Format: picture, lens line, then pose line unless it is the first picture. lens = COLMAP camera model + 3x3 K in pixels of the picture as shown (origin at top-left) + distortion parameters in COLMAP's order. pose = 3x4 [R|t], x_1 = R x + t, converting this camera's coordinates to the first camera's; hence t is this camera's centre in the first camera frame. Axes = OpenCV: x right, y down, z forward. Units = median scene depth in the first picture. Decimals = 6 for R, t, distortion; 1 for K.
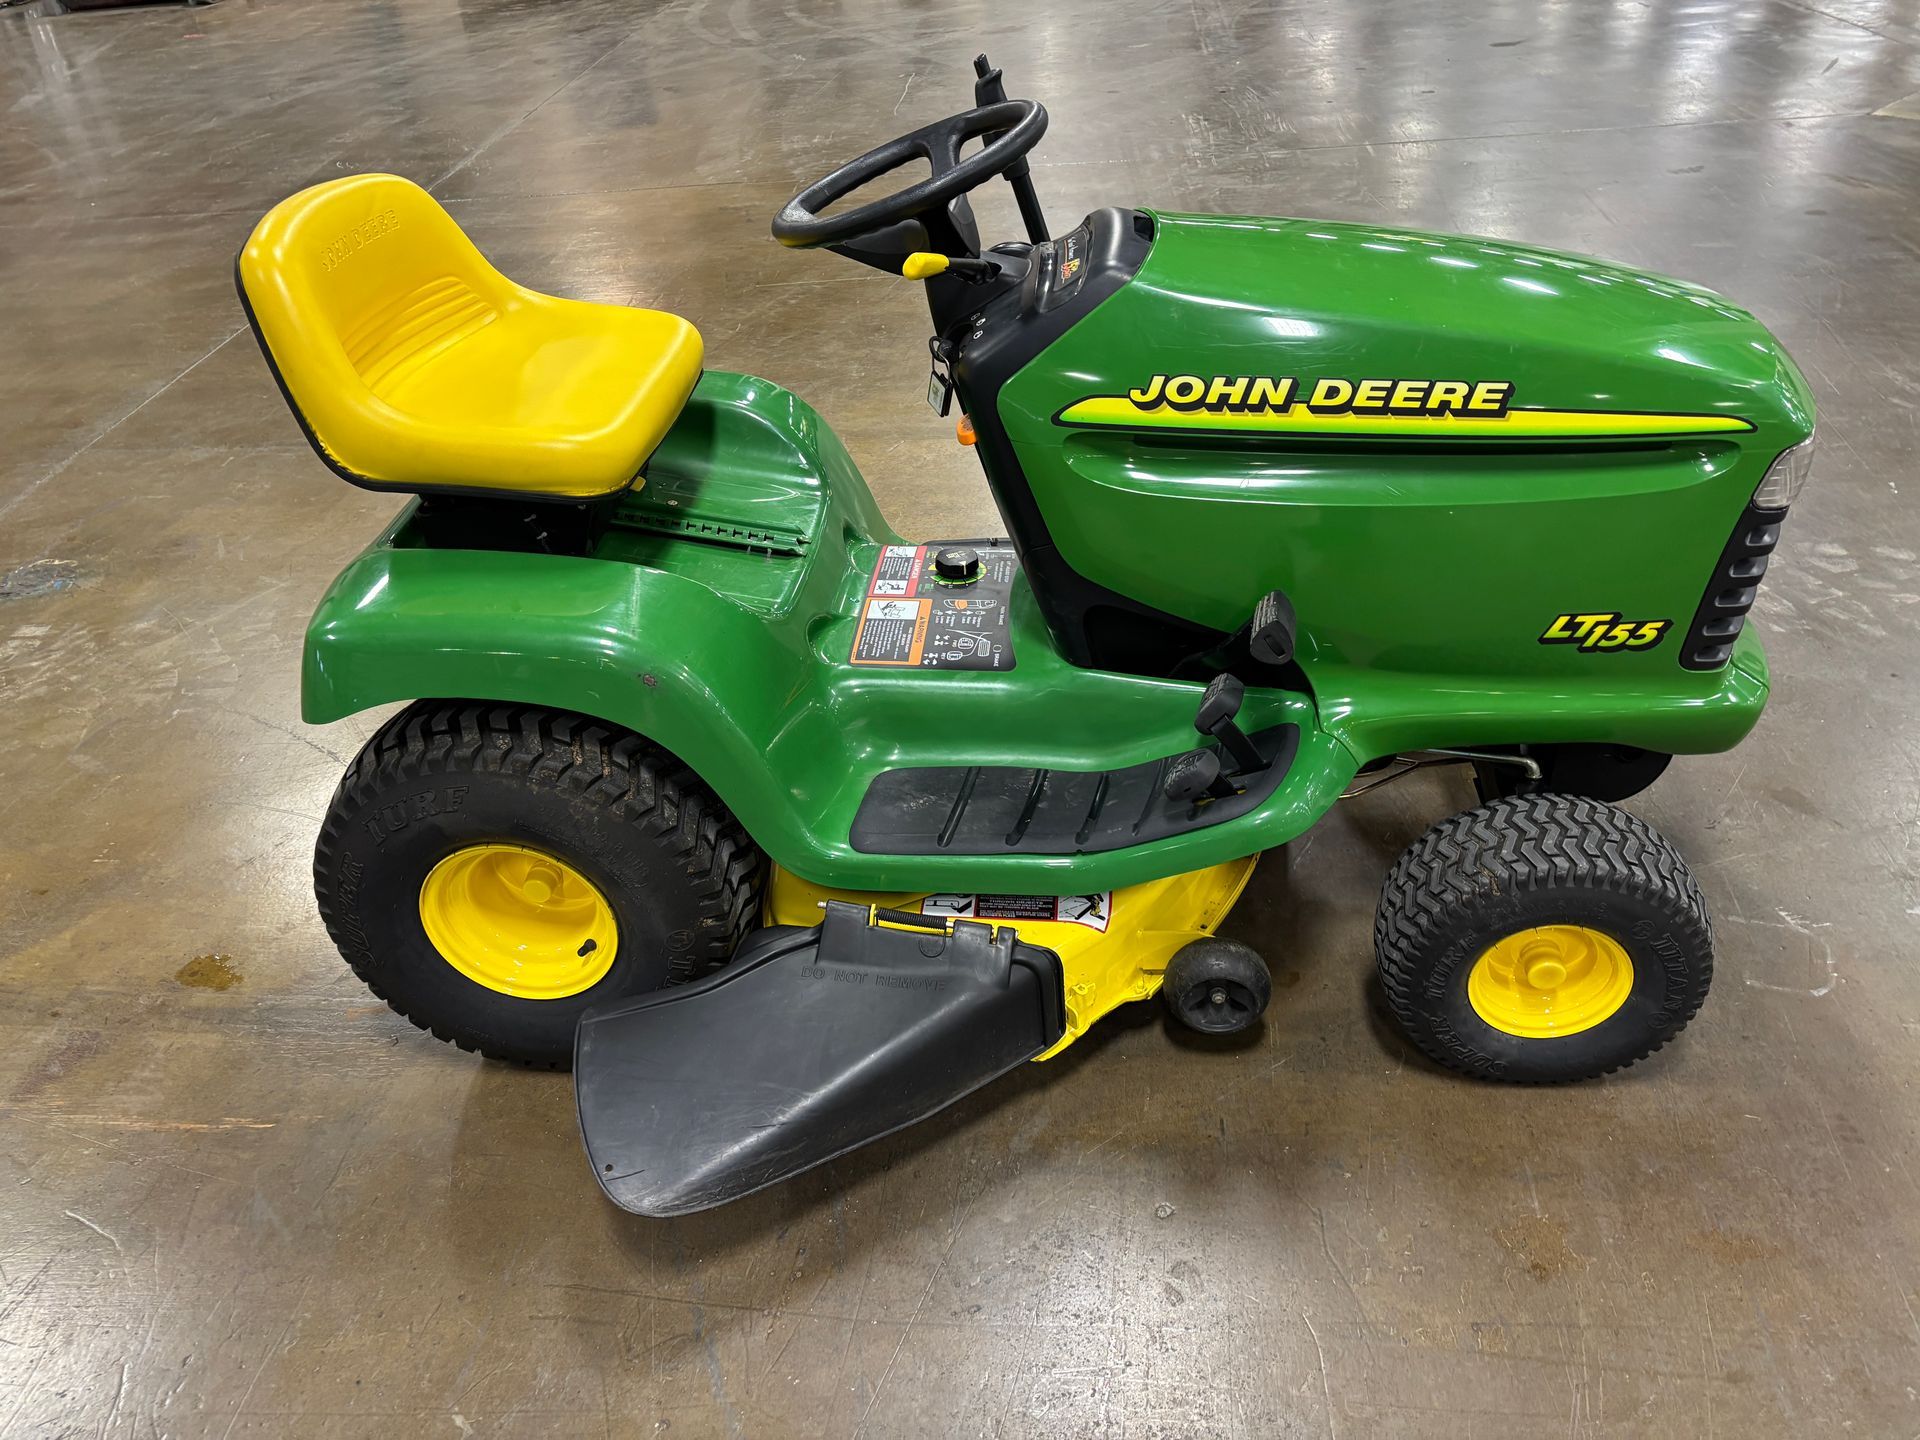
lens RADIAL K [[1431.7, 0, 963.5], [0, 1431.7, 735.6], [0, 0, 1]] dist [0.069032, -0.082876]
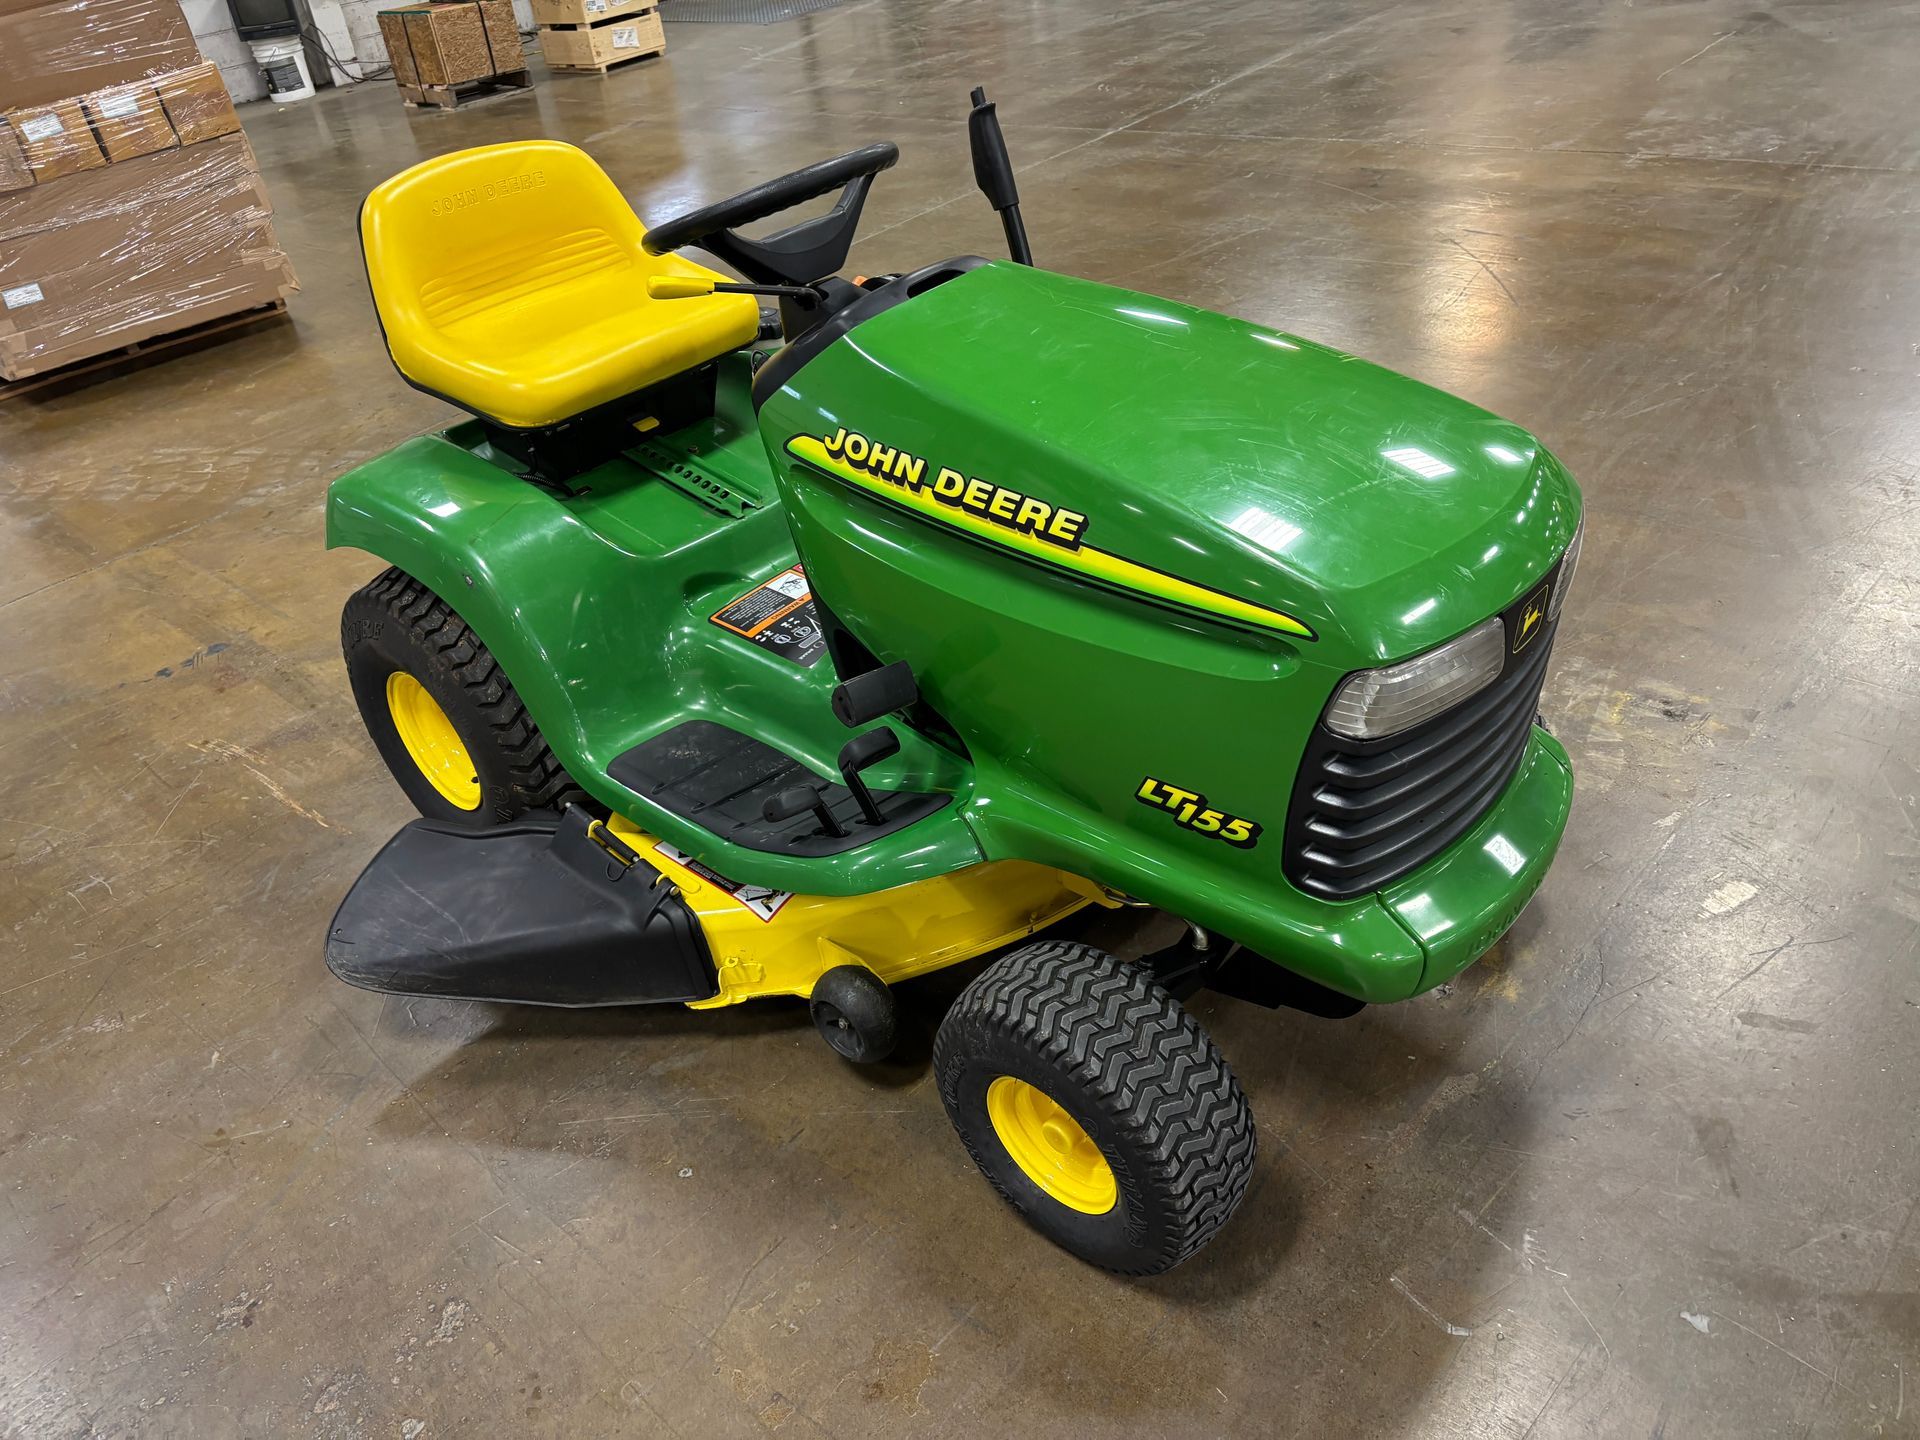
lens RADIAL K [[1449.5, 0, 960.0], [0, 1449.5, 720.0], [0, 0, 1]] dist [0.049025, -0.048803]
pose [[0.802343, 0.311364, -0.509213, 0.767834], [-0.287723, 0.949246, 0.127075, -0.198733], [0.522935, 0.044555, 0.851207, 0.151685]]
